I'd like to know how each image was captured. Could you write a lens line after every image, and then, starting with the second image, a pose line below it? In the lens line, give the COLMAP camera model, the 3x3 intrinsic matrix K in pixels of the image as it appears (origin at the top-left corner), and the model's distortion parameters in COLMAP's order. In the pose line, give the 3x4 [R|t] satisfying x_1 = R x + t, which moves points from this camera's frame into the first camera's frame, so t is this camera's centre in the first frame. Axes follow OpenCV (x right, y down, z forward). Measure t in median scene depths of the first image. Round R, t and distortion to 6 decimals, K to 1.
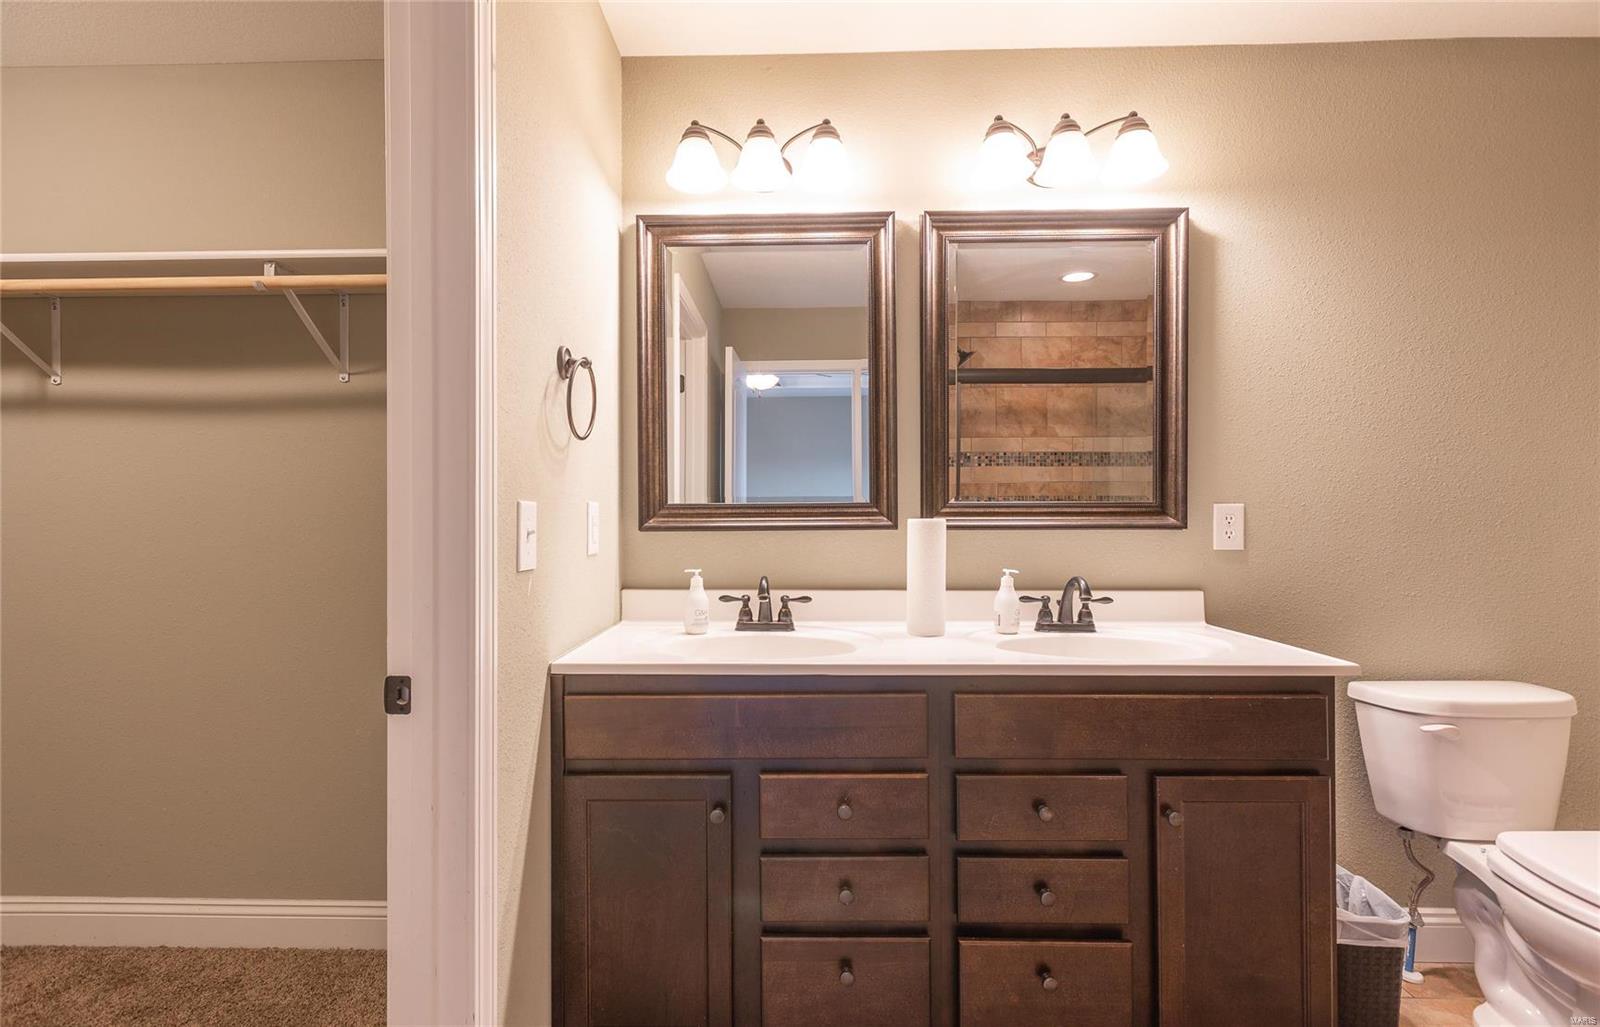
lens RADIAL K [[724.1, 0, 801.6], [0, 724.1, 495.9], [0, 0, 1]] dist [0.002409, -0.000295]
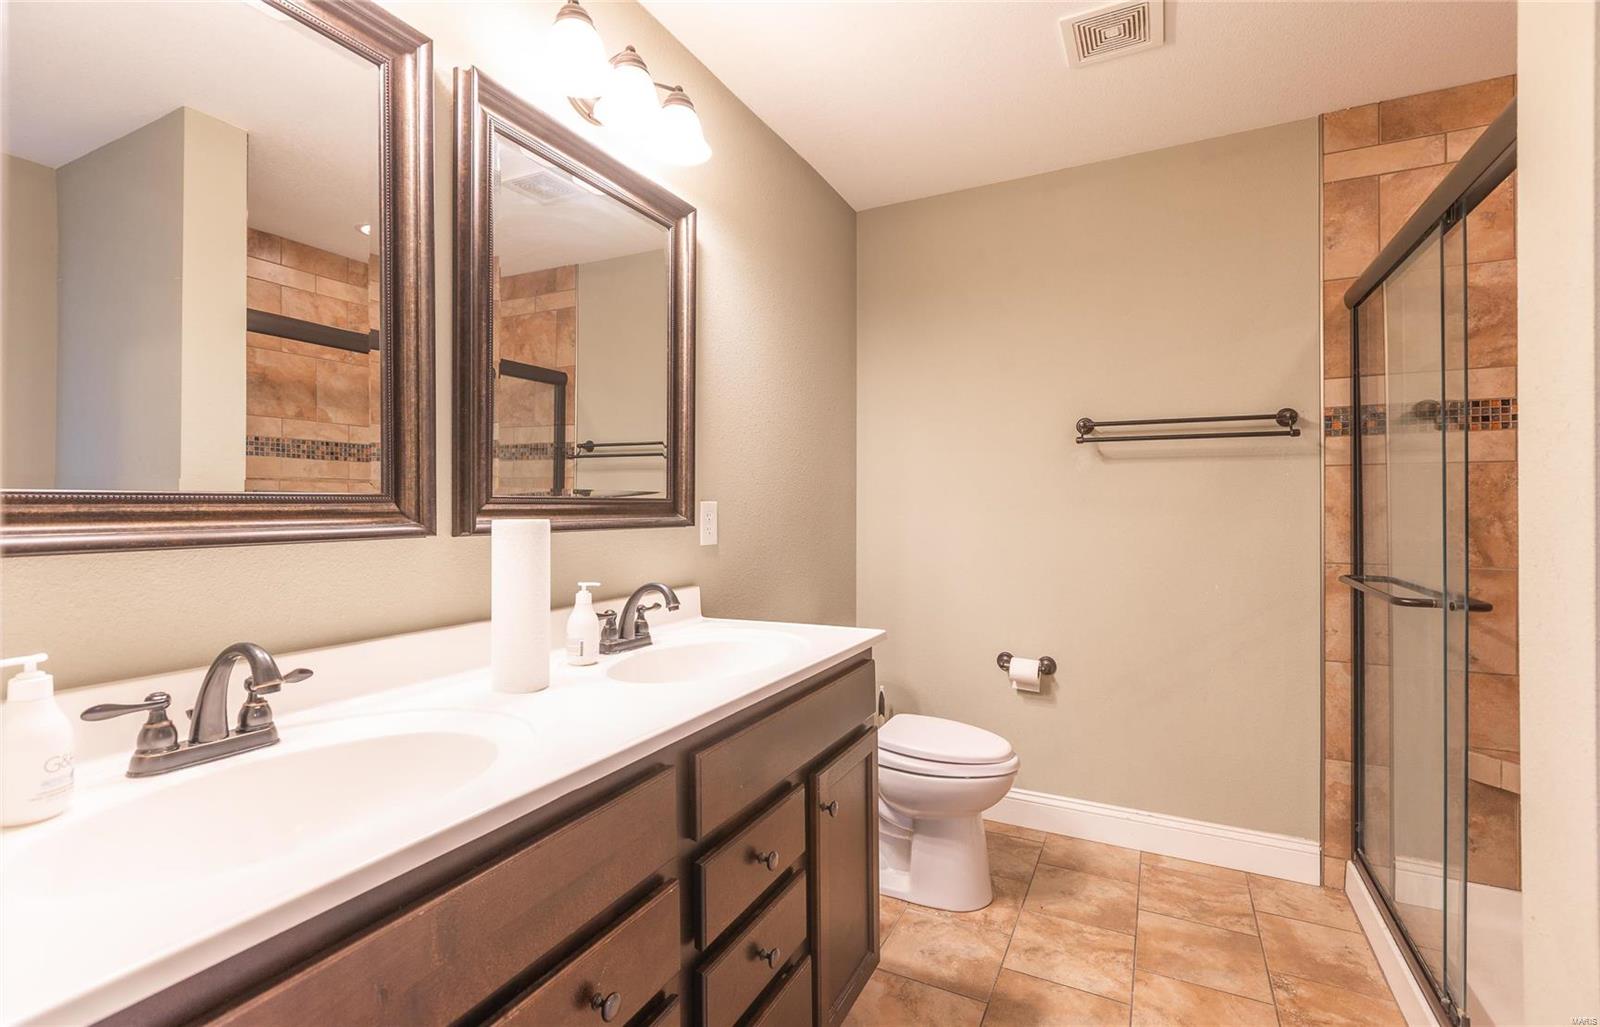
lens RADIAL K [[724.1, 0, 815.8], [0, 724.1, 497.4], [0, 0, 1]] dist [0.002409, -0.000295]
pose [[0.441223, 0.011177, 0.897328, -0.289175], [-0.003181, 0.999936, -0.010892, 0.016454], [-0.897392, 0.001952, 0.441230, 0.404899]]
